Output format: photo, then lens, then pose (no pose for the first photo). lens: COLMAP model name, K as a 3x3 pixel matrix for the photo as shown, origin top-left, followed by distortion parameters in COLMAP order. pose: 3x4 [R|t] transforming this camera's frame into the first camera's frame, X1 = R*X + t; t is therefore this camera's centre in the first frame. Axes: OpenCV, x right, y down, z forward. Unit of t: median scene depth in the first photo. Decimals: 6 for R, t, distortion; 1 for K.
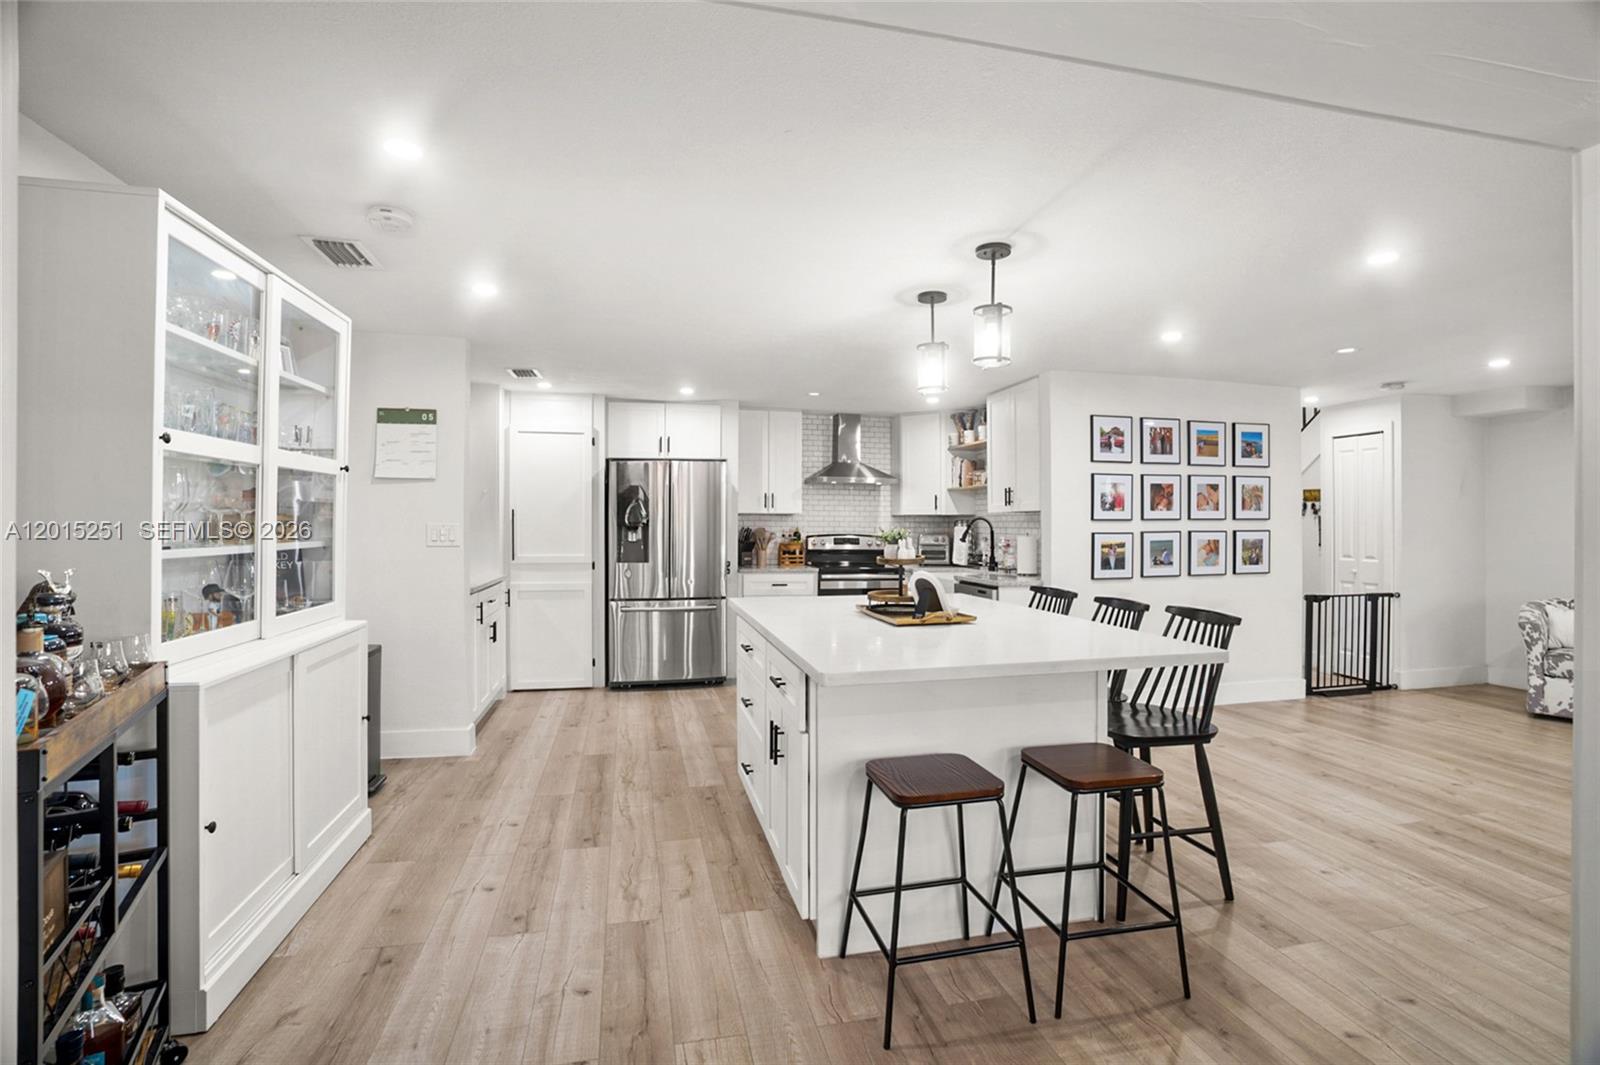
lens RADIAL K [[747.5, 0, 793.9], [0, 747.5, 526.4], [0, 0, 1]] dist [-0.042652, 0.010664]
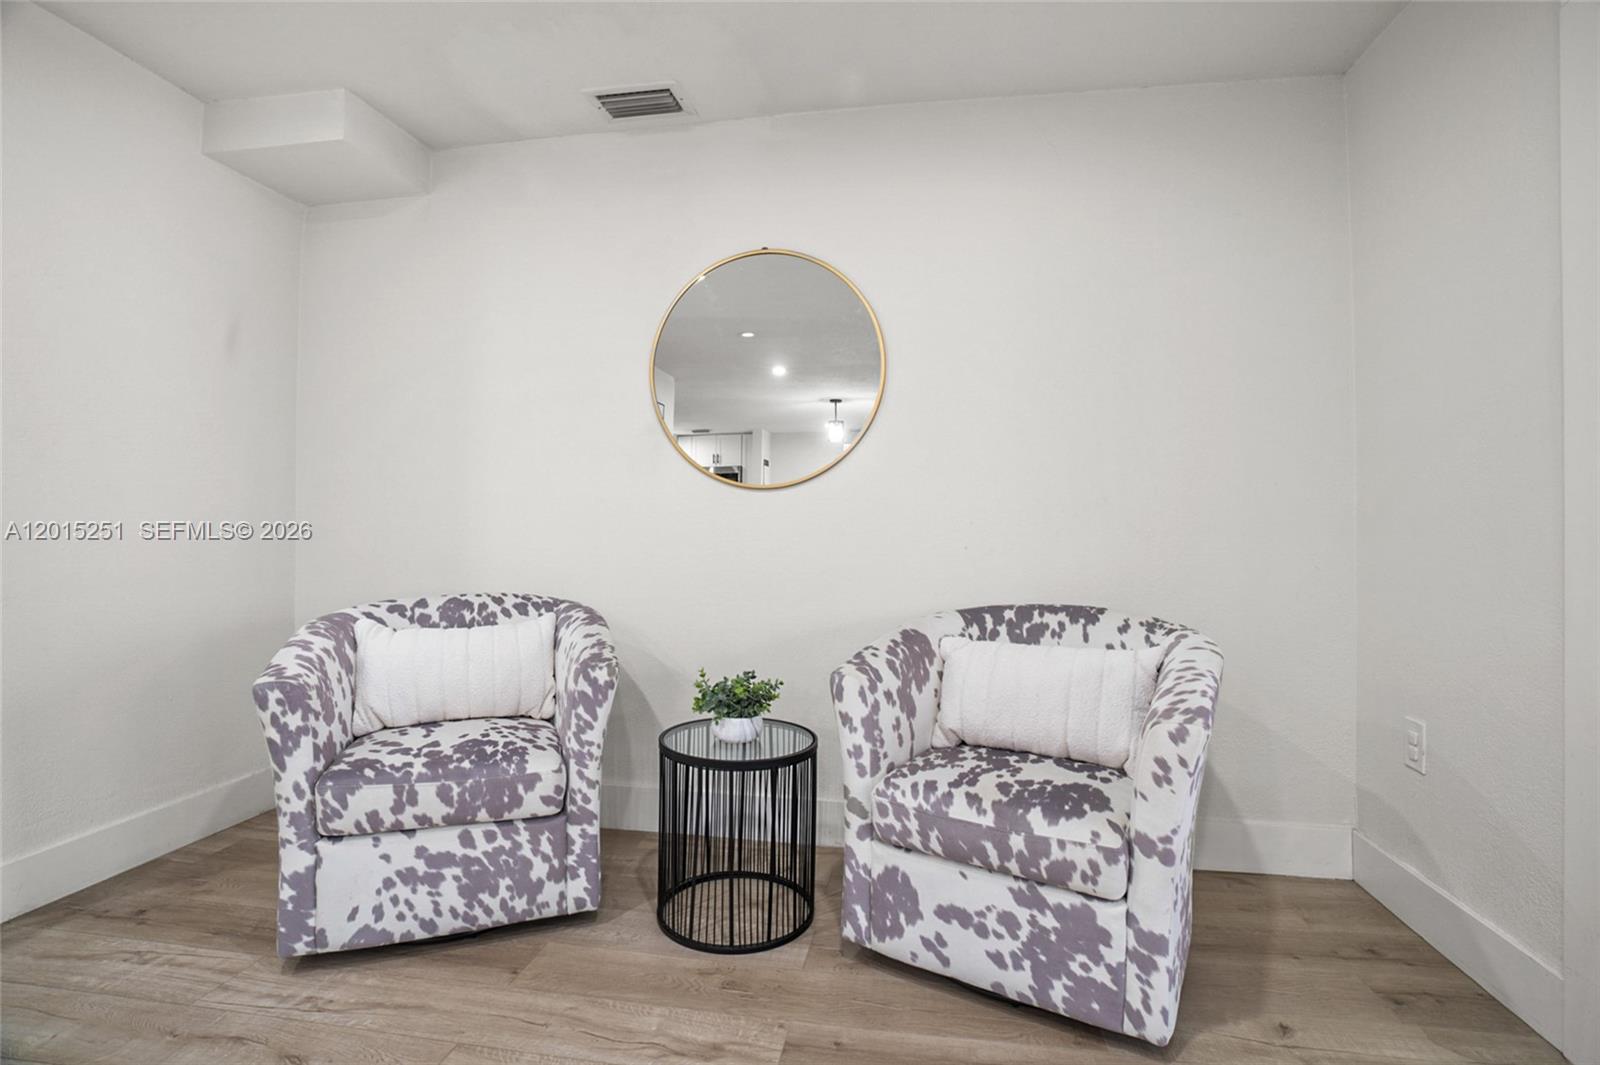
lens RADIAL K [[747.5, 0, 798.0], [0, 747.5, 531.0], [0, 0, 1]] dist [-0.042652, 0.010664]
pose [[0.369707, 0.000864, 0.929148, 0.806248], [-0.001089, 0.999999, -0.000496, 0.064100], [-0.929148, -0.000829, 0.369708, 0.666692]]
